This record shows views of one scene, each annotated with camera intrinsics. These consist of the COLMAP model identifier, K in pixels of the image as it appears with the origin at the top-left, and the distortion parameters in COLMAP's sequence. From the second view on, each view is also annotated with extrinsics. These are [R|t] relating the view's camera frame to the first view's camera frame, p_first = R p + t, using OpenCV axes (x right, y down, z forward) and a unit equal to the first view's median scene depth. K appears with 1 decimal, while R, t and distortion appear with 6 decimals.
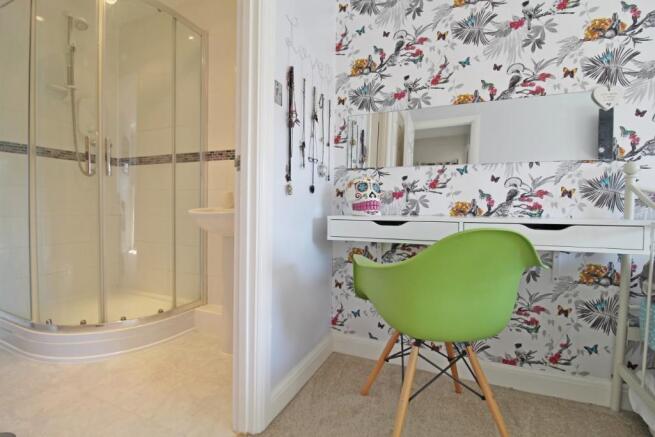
lens RADIAL K [[303.1, 0, 325.5], [0, 303.1, 216.5], [0, 0, 1]] dist [-0.011747, -0.004651]
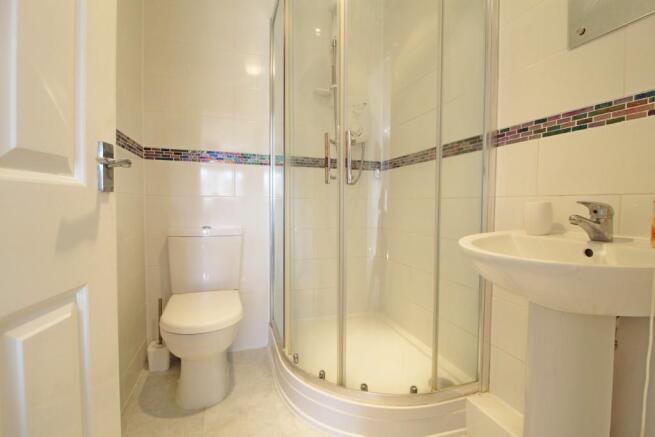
lens RADIAL K [[303.1, 0, 327.6], [0, 303.1, 215.8], [0, 0, 1]] dist [-0.011747, -0.004651]
pose [[0.645822, 0.020897, -0.763202, -0.200517], [-0.011377, 0.999778, 0.017747, -0.077654], [0.763404, -0.002779, 0.645916, 0.493467]]
